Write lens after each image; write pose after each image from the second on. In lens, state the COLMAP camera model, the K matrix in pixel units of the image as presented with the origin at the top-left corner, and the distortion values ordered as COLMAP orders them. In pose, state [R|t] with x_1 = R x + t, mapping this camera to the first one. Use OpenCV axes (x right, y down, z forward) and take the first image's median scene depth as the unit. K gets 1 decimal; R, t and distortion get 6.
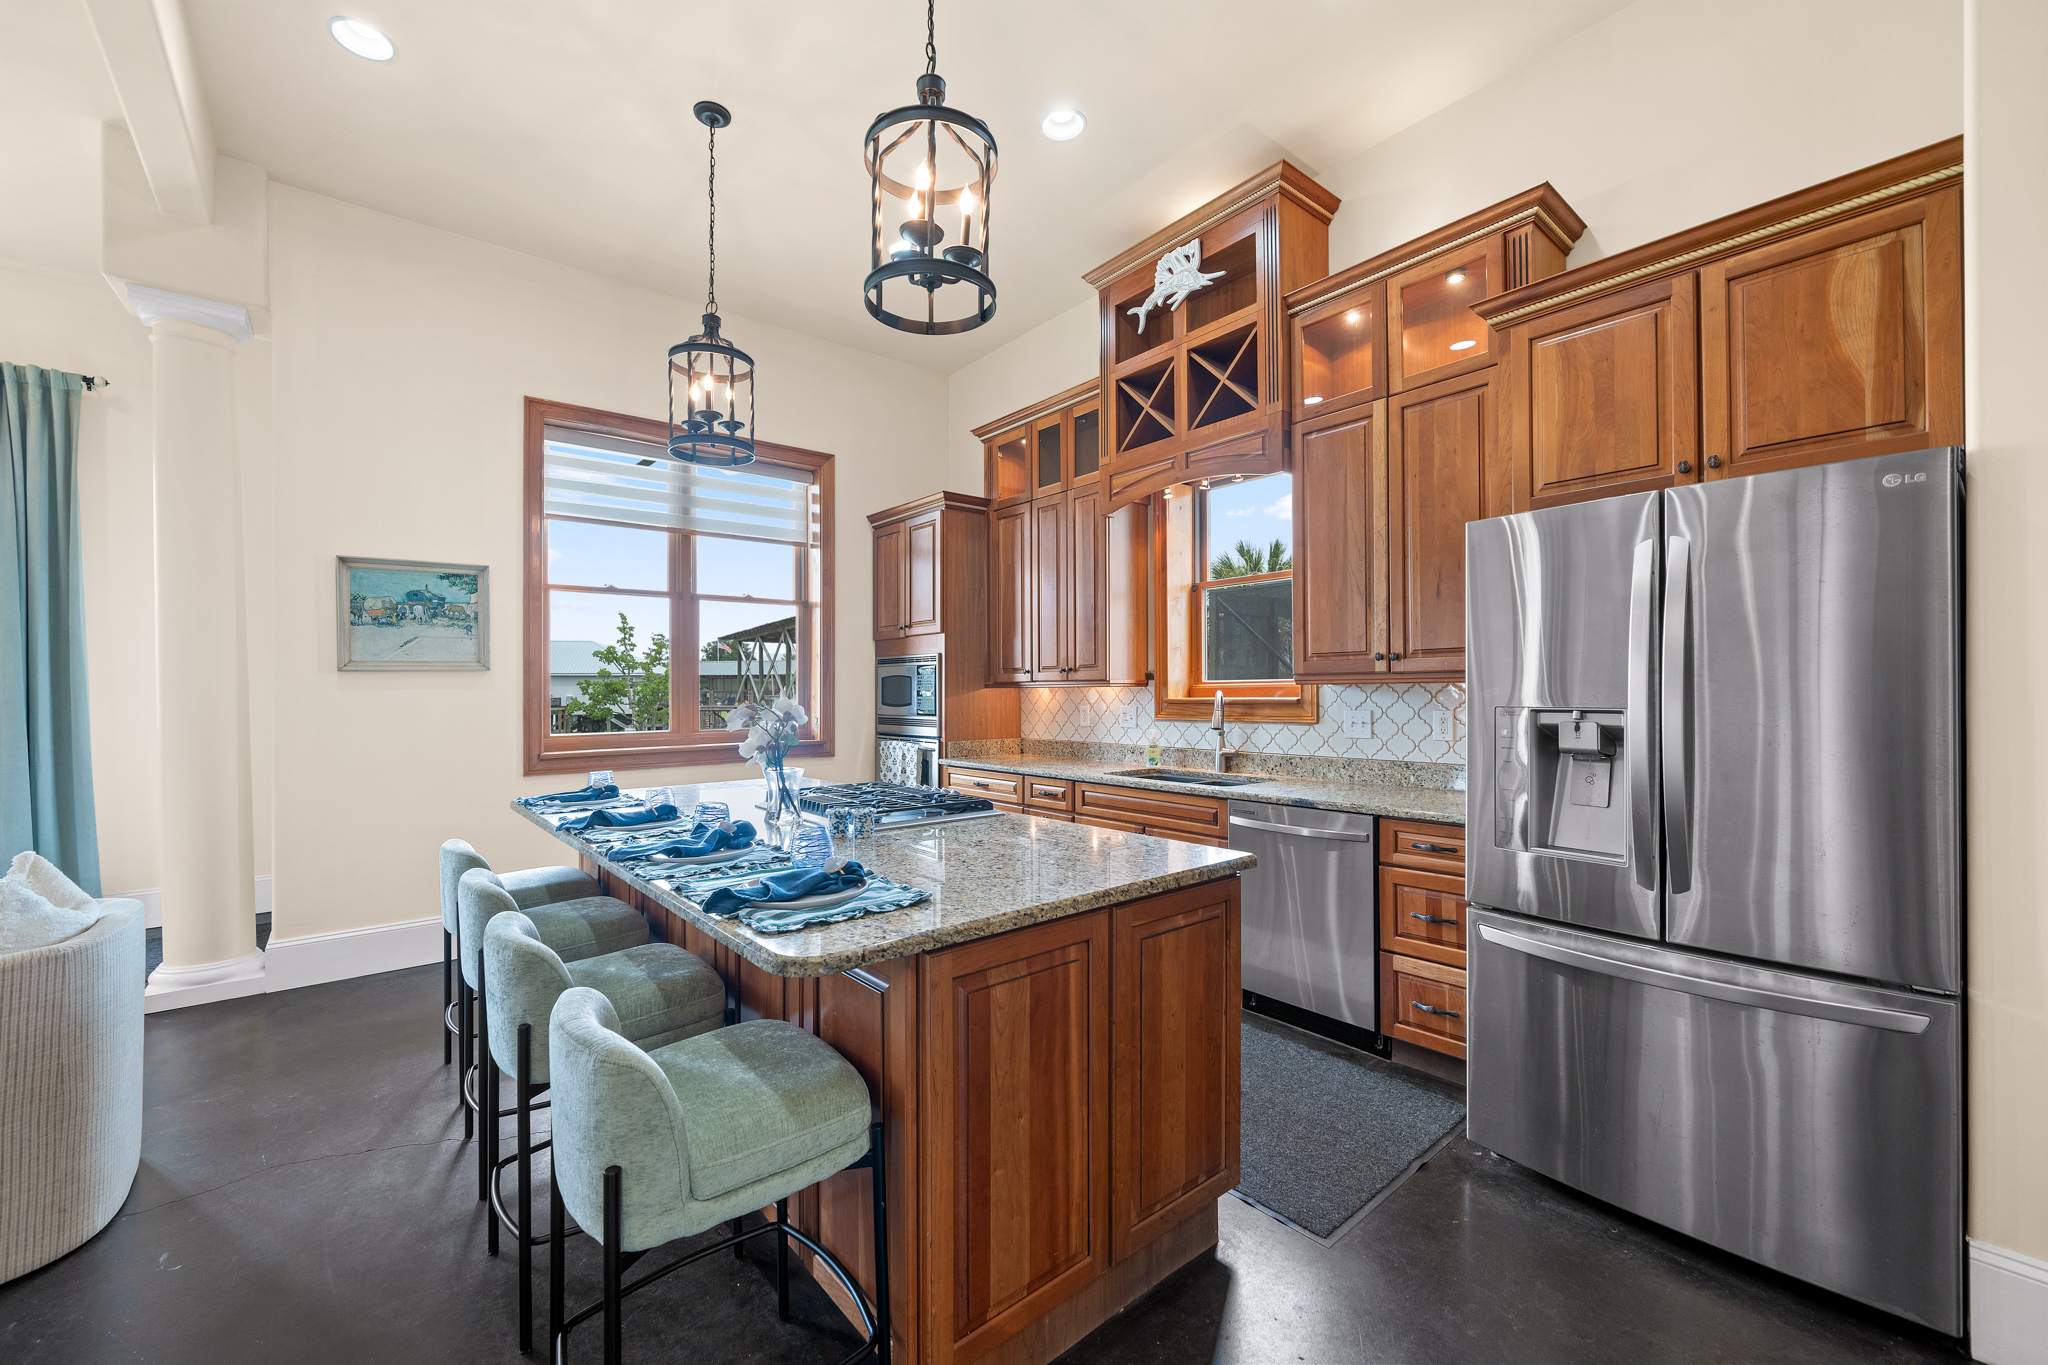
lens RADIAL K [[808.3, 0, 1027.2], [0, 808.3, 685.0], [0, 0, 1]] dist [-0.003546, 0.000910]
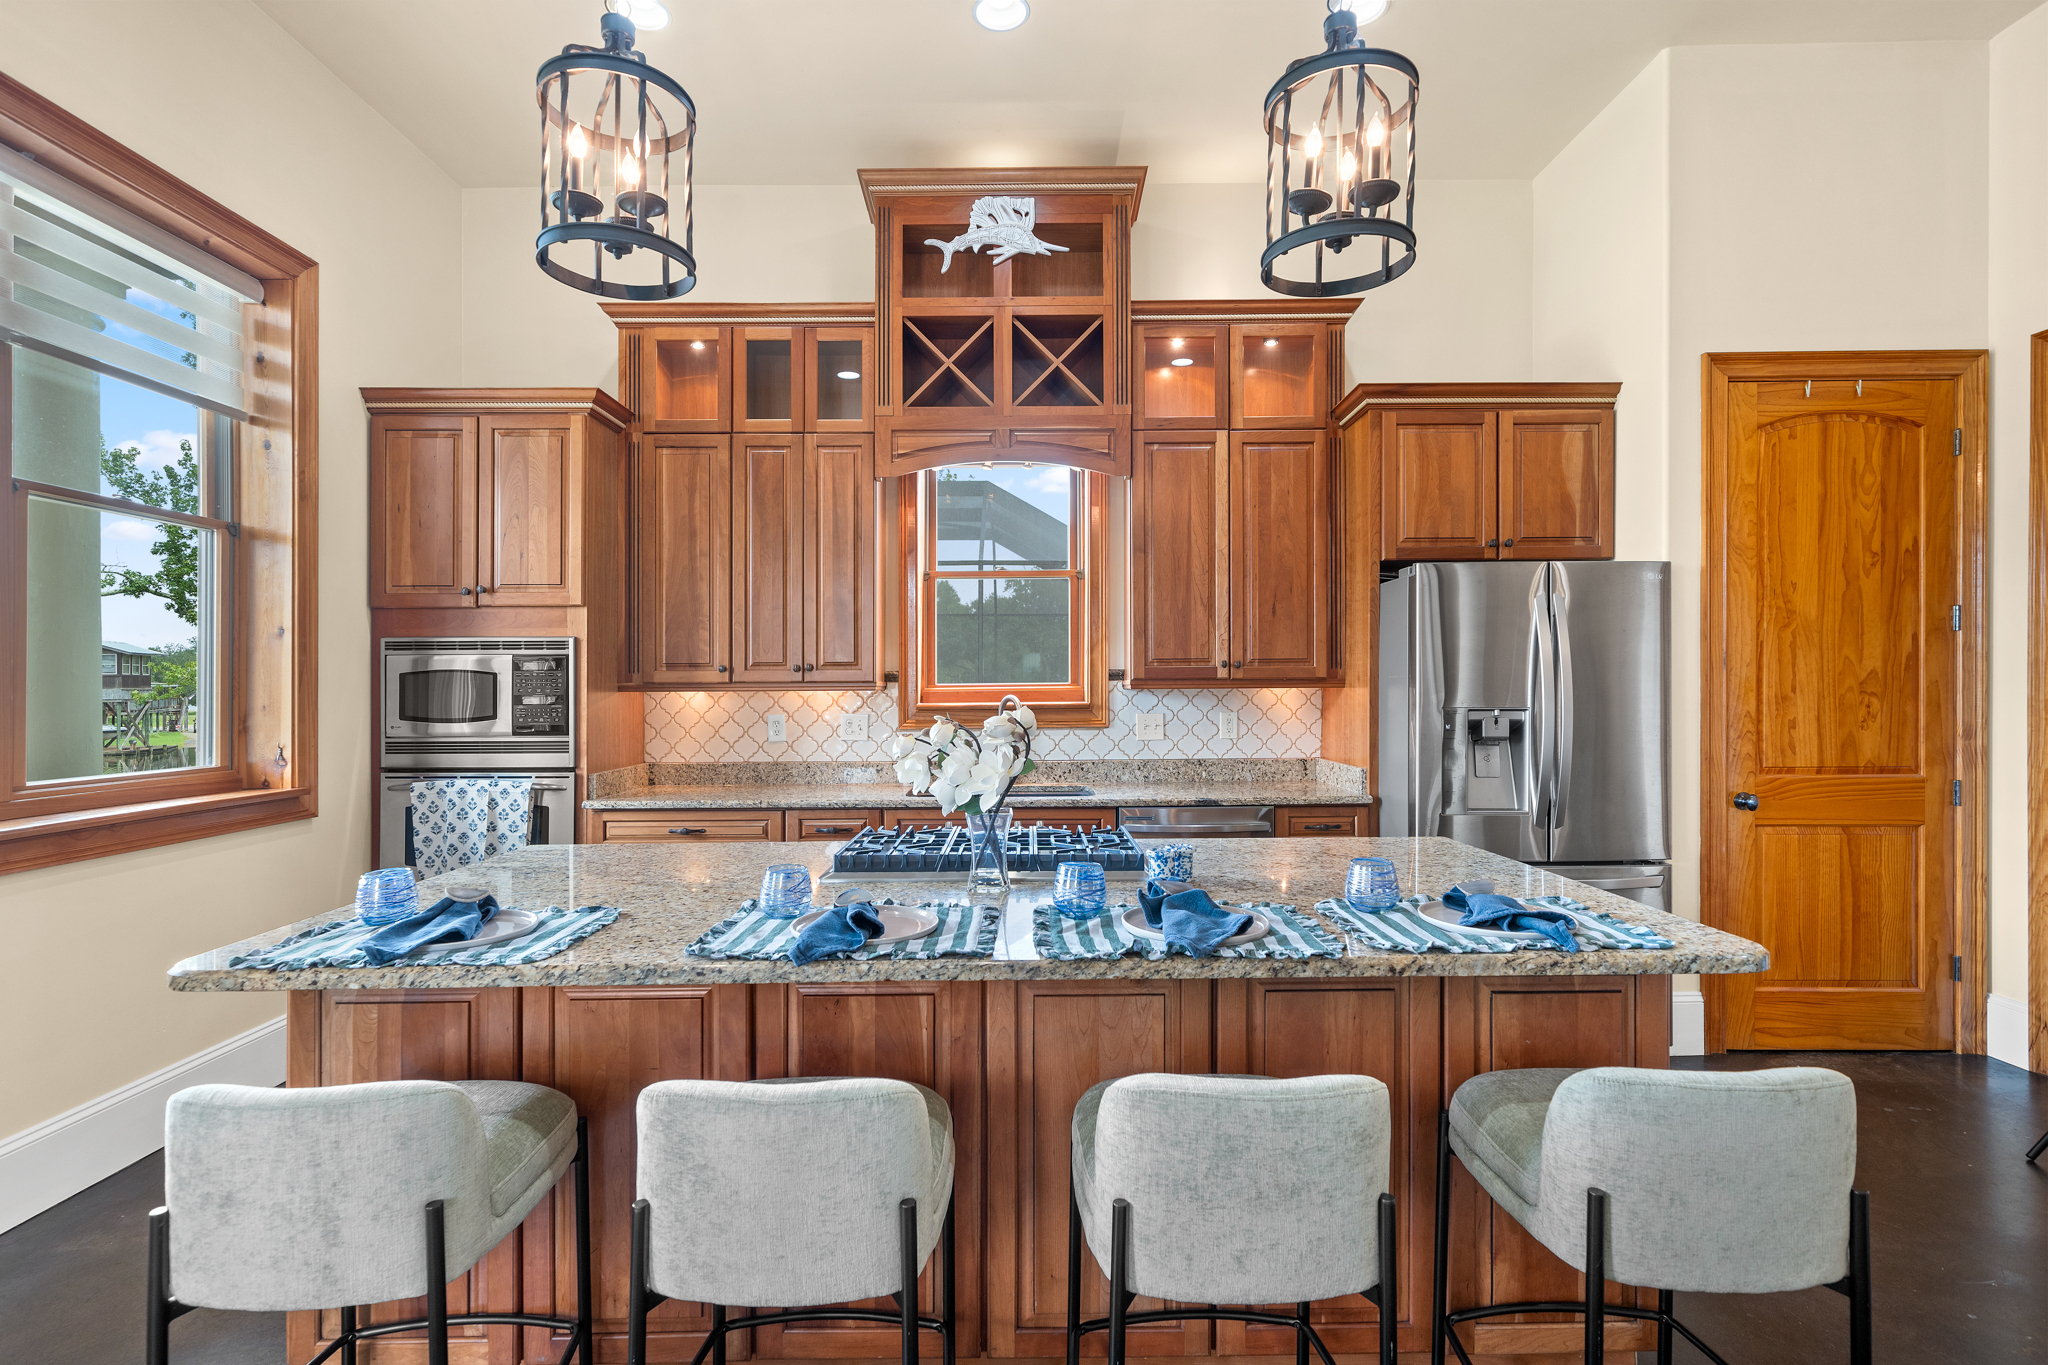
lens RADIAL K [[947.5, 0, 976.5], [0, 947.5, 691.1], [0, 0, 1]] dist [0.000884, 0.001096]
pose [[0.635737, 0.000125, 0.771905, -0.629936], [-0.004536, 0.999983, 0.003574, -0.001084], [-0.771892, -0.005774, 0.635727, 0.354497]]
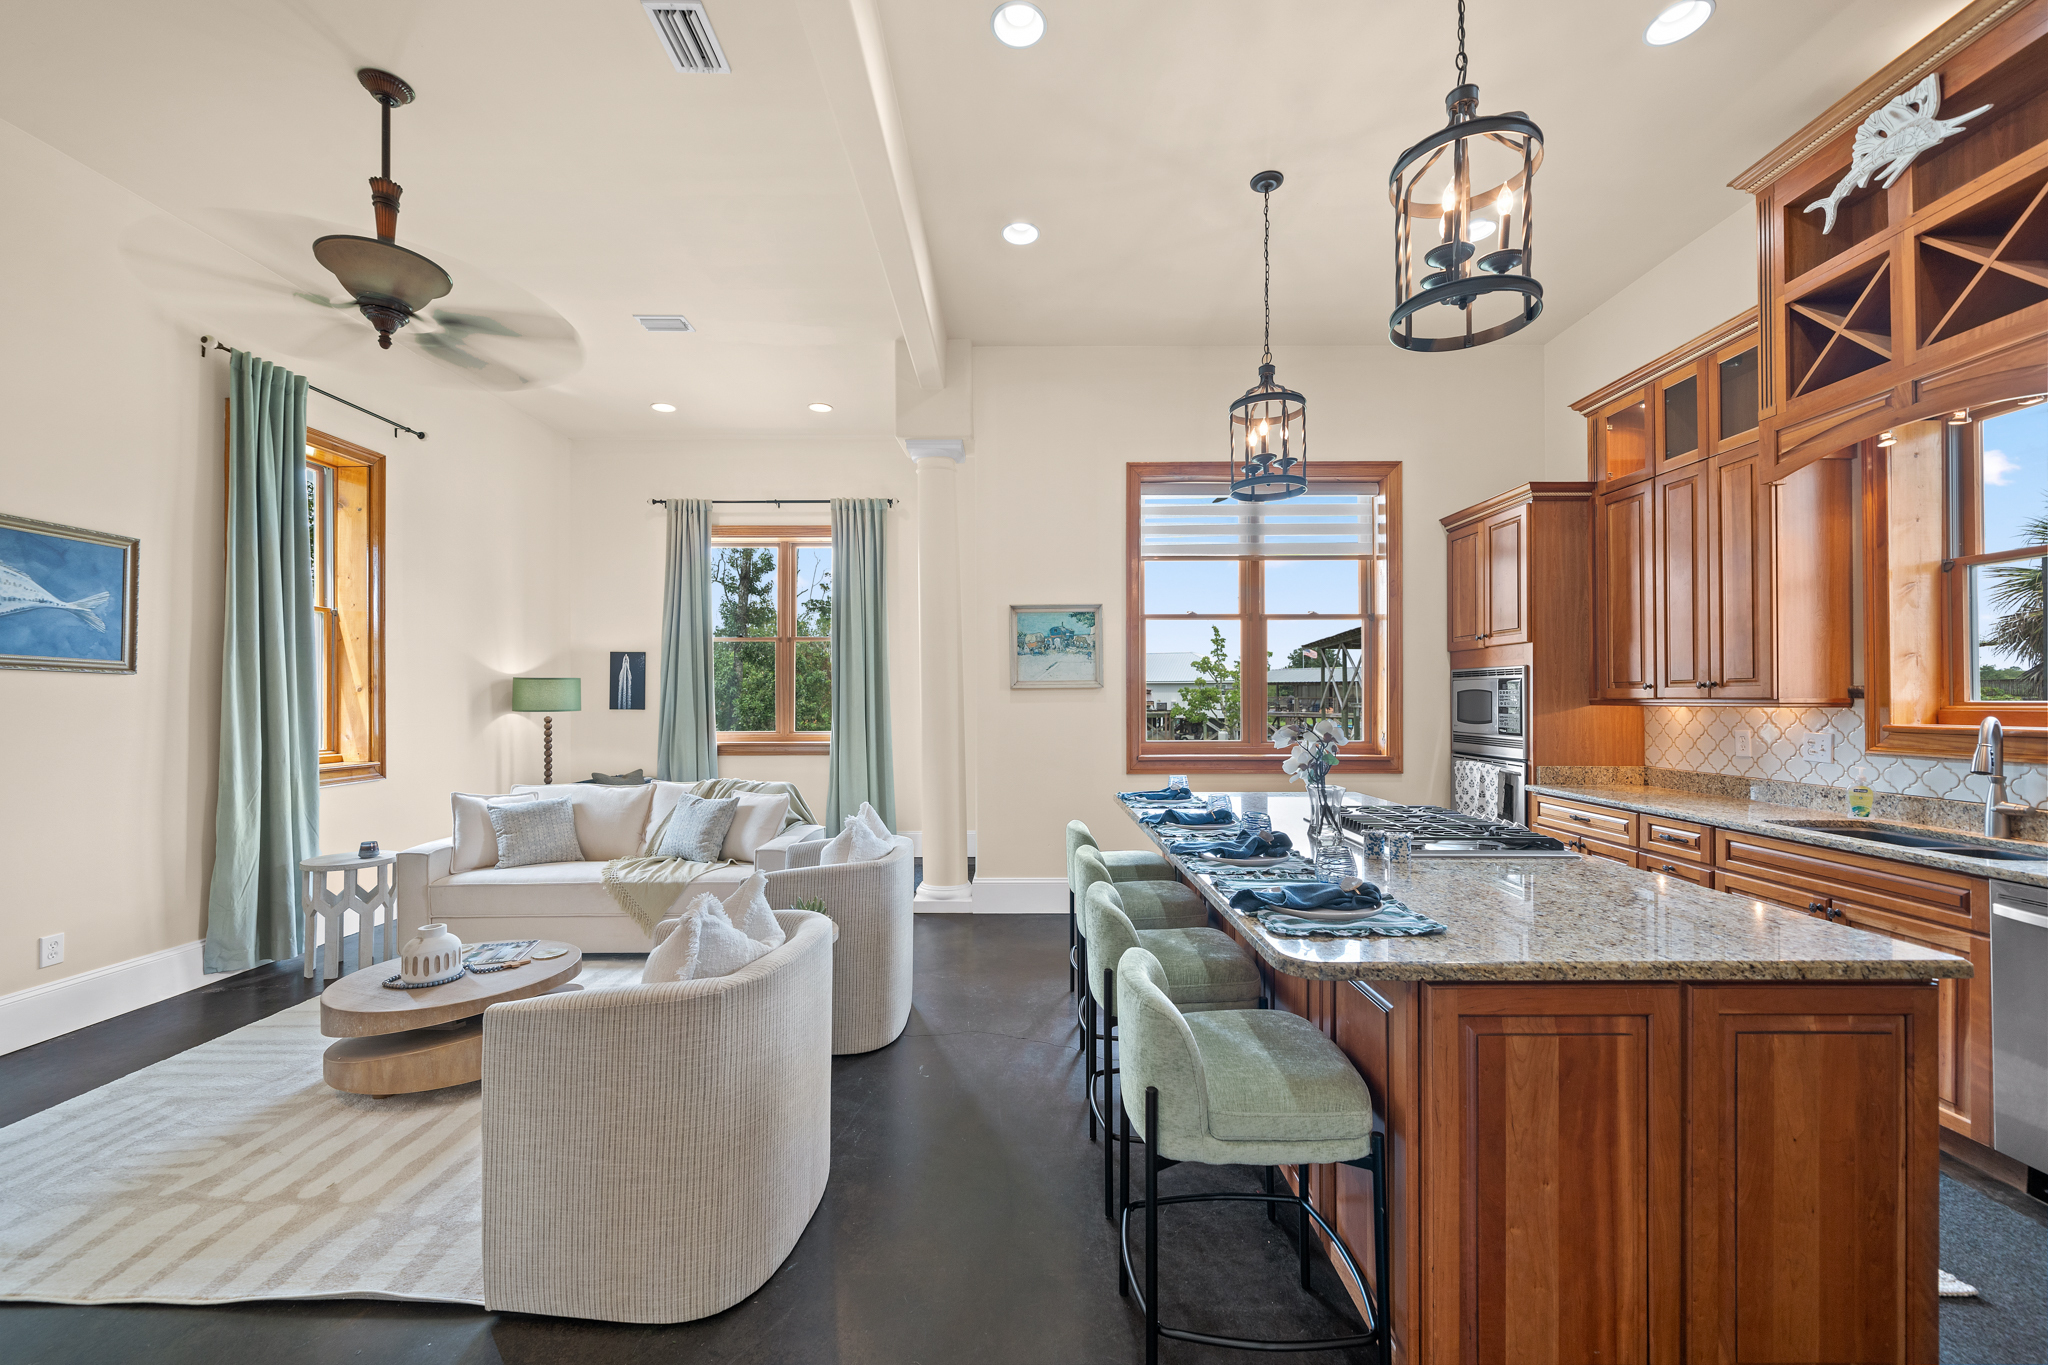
lens RADIAL K [[808.3, 0, 1023.8], [0, 808.3, 699.0], [0, 0, 1]] dist [-0.003546, 0.000910]
pose [[0.765087, 0.006803, -0.643891, 0.051507], [-0.000239, 0.999947, 0.010281, -0.014501], [0.643927, -0.007712, 0.765048, -0.040733]]
